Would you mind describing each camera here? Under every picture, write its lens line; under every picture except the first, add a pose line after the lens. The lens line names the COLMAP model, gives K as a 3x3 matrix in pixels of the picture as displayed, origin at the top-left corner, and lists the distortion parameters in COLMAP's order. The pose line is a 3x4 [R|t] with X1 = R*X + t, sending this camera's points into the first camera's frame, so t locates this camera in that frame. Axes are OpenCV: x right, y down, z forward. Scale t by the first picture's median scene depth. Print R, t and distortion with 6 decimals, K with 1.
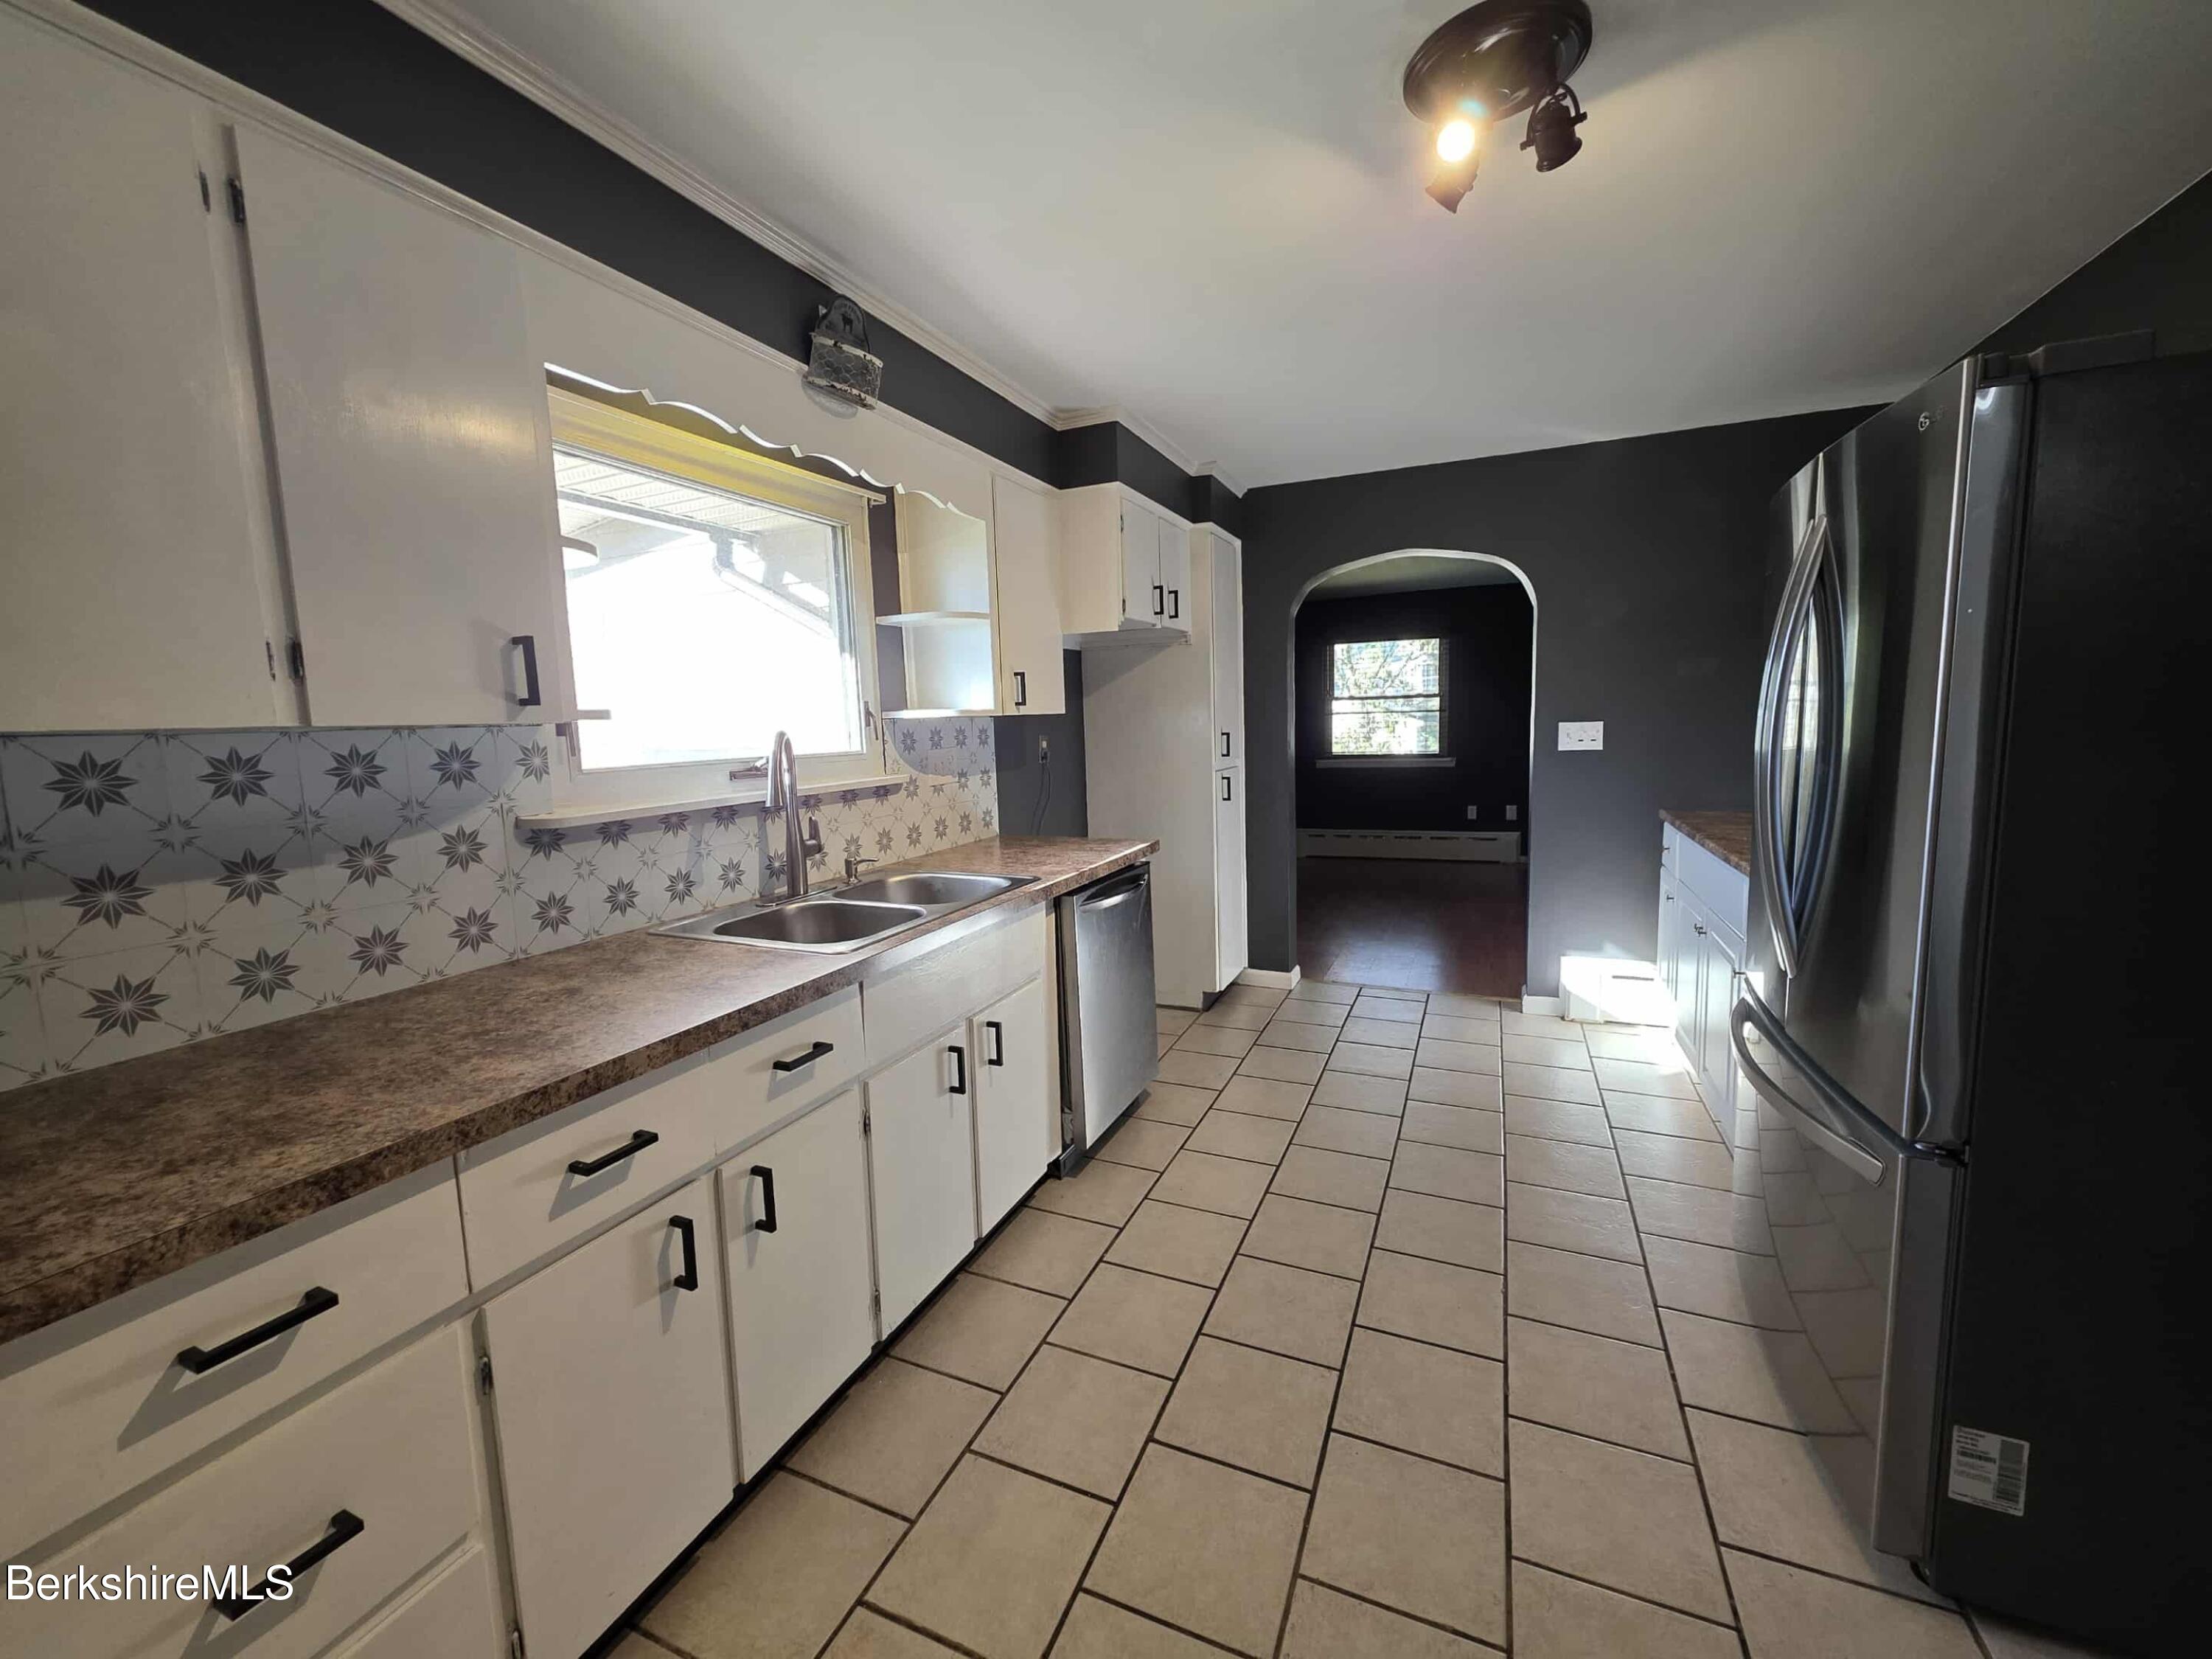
lens RADIAL K [[878.5, 0, 1101.5], [0, 878.5, 819.8], [0, 0, 1]] dist [0.001534, -0.000129]
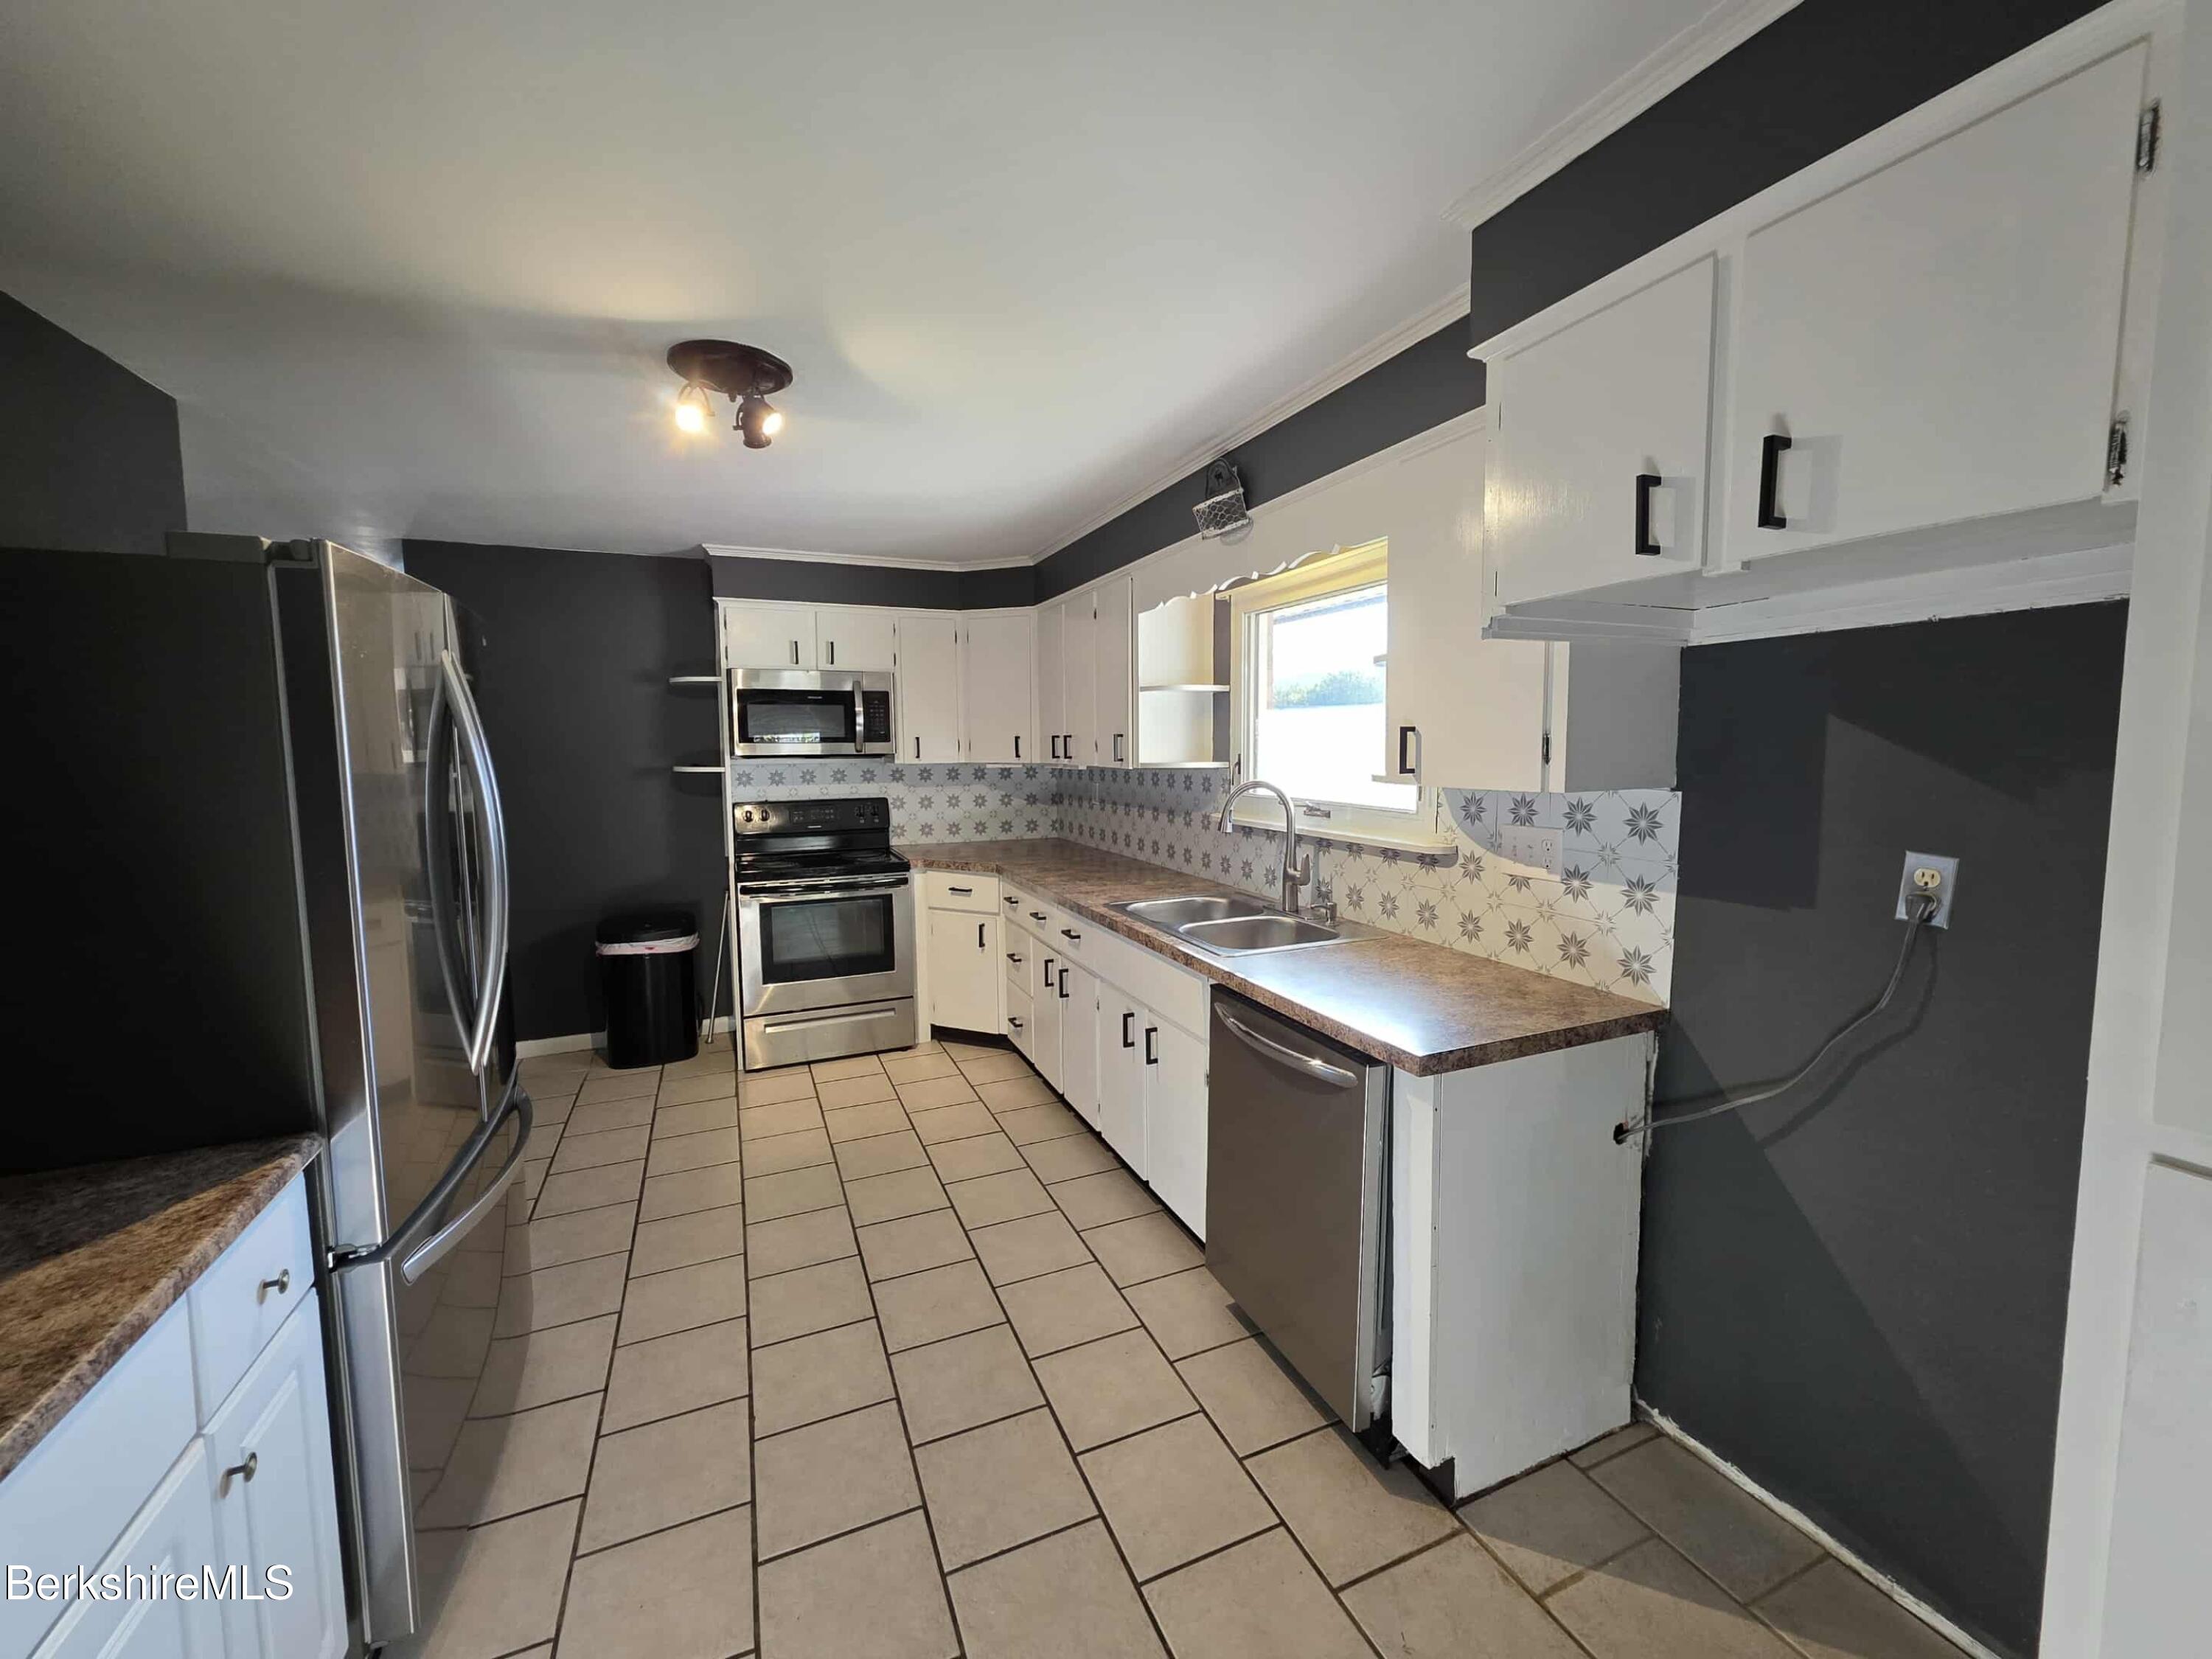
lens RADIAL K [[878.5, 0, 1101.5], [0, 878.5, 819.8], [0, 0, 1]] dist [0.001534, -0.000129]
pose [[-0.680265, 0.103826, -0.725576, 0.685642], [-0.053070, 0.980342, 0.190037, -0.248240], [0.731043, 0.167782, -0.661382, 1.494943]]
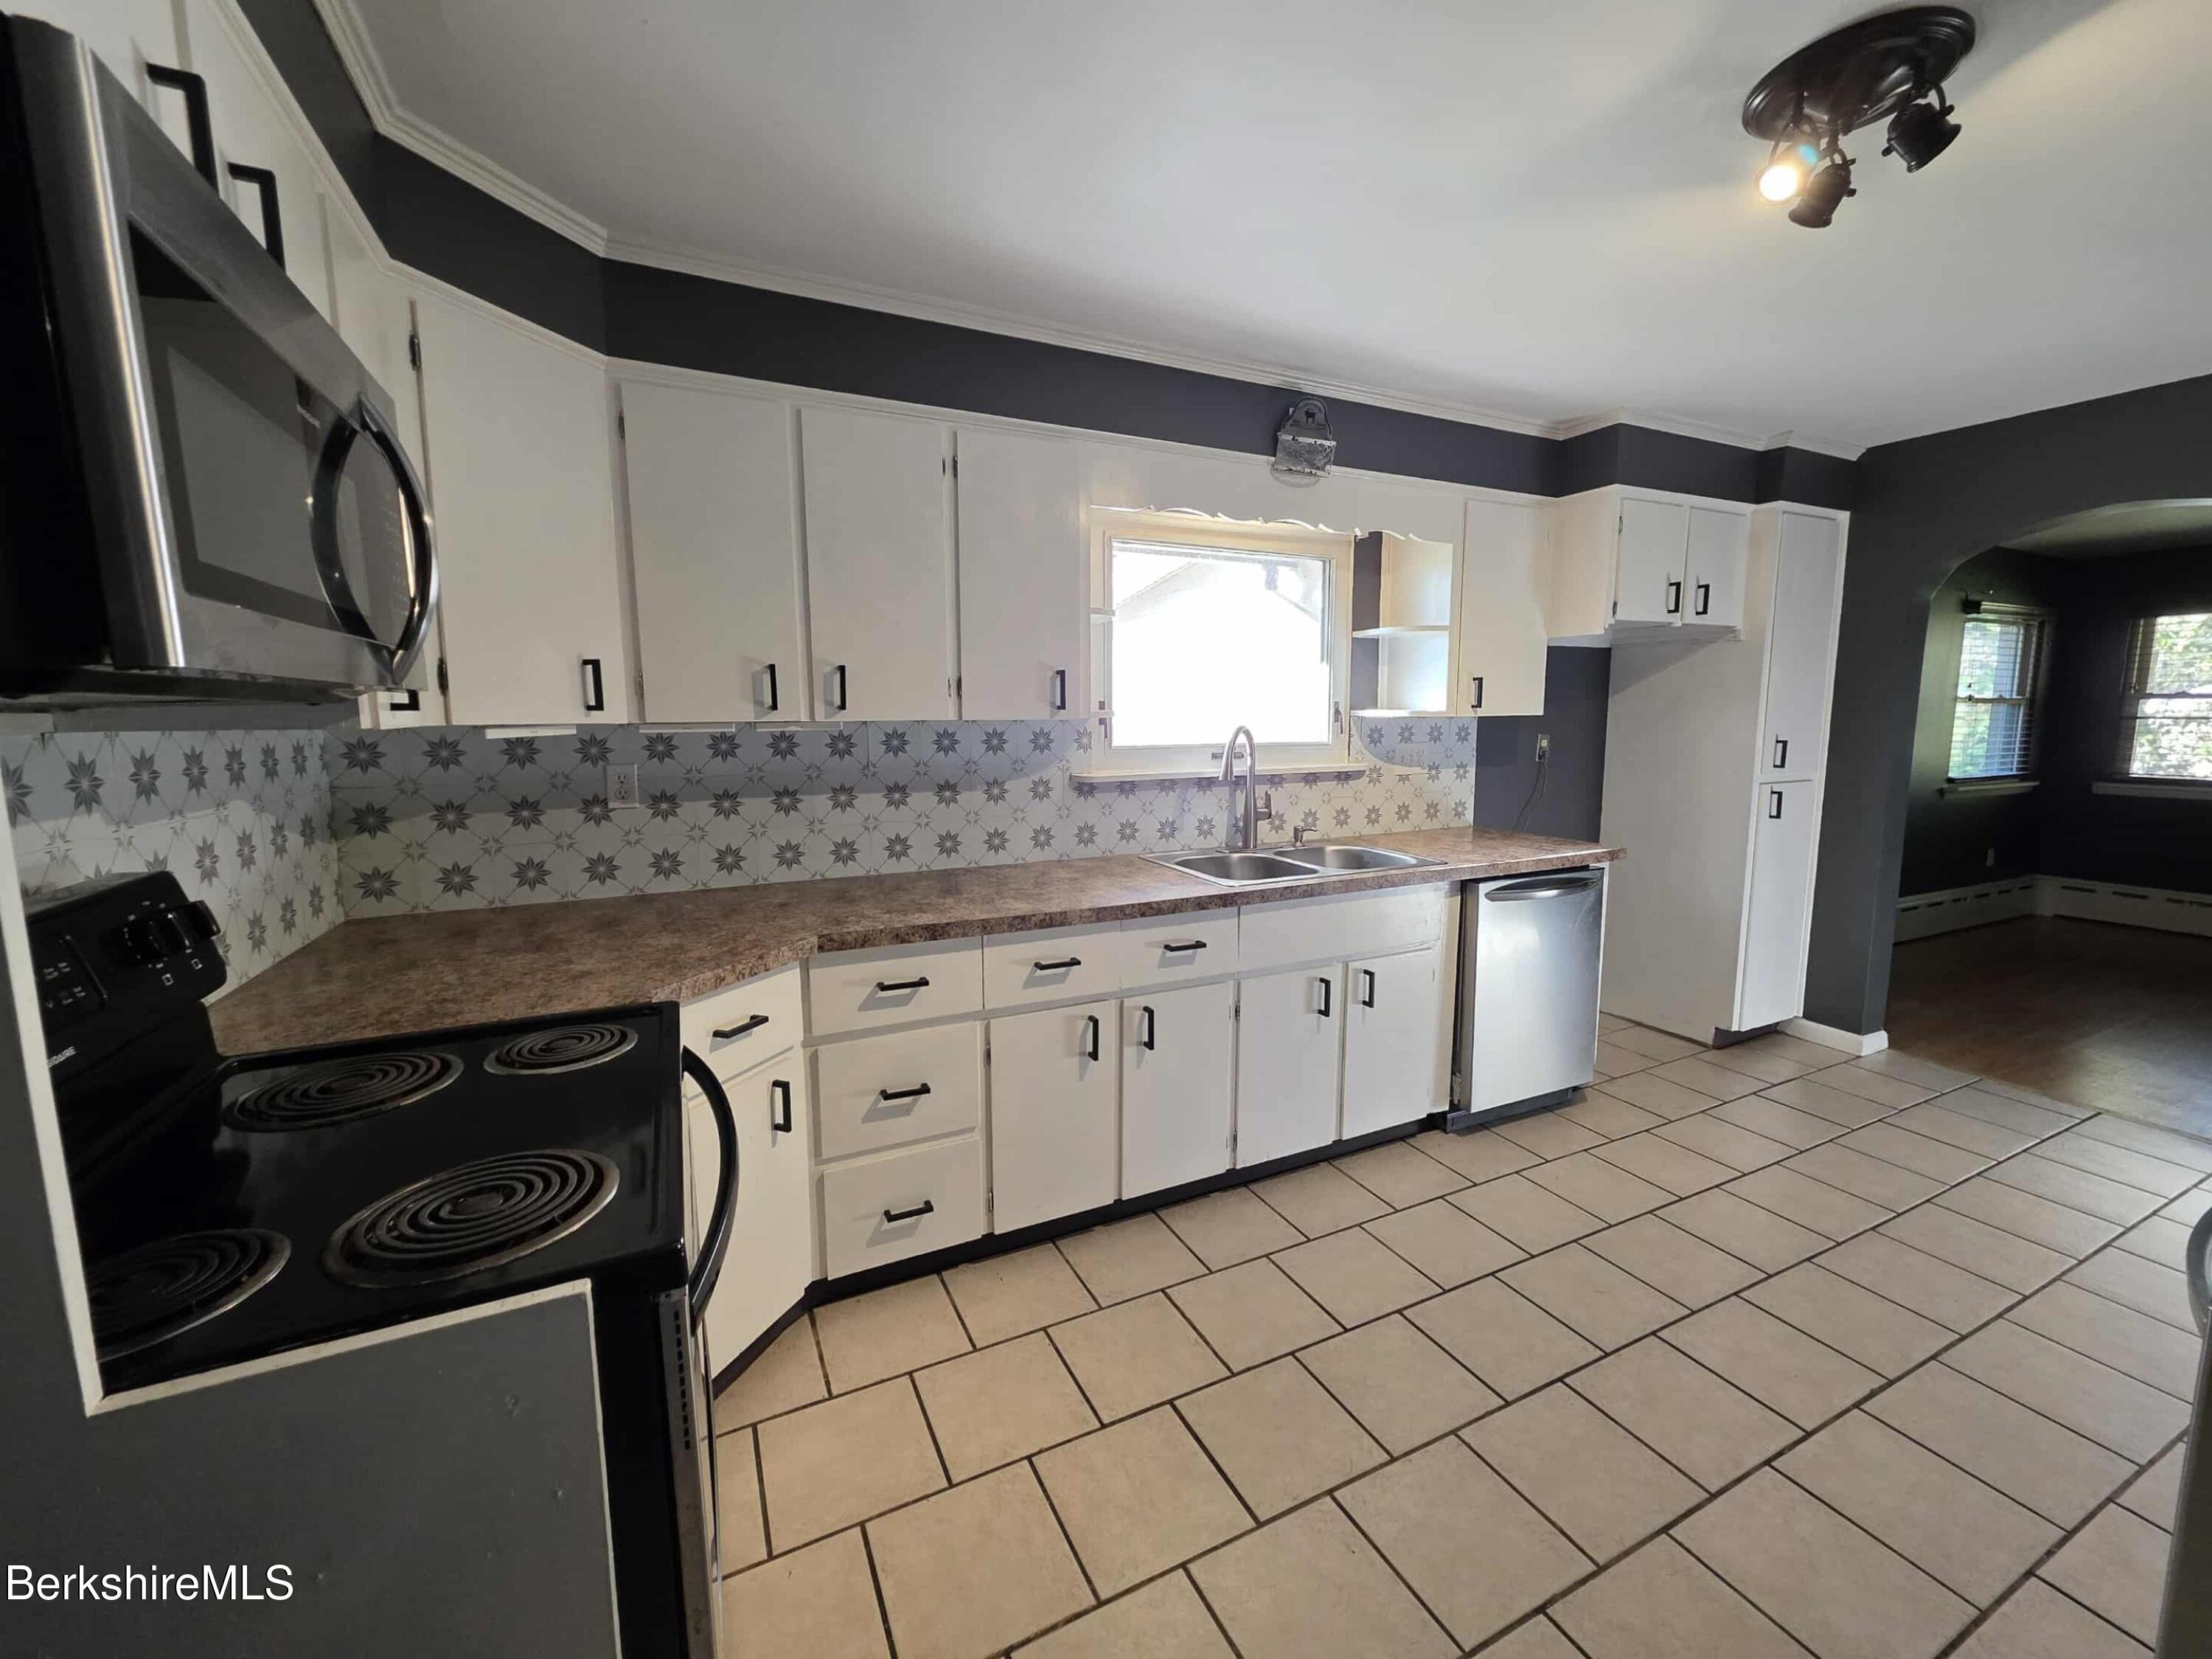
lens RADIAL K [[878.5, 0, 1101.5], [0, 878.5, 819.8], [0, 0, 1]] dist [0.001534, -0.000129]
pose [[0.762927, 0.108942, -0.637240, 0.305015], [-0.094520, 0.993904, 0.056754, -0.011049], [0.639538, 0.016933, 0.768573, -0.158162]]
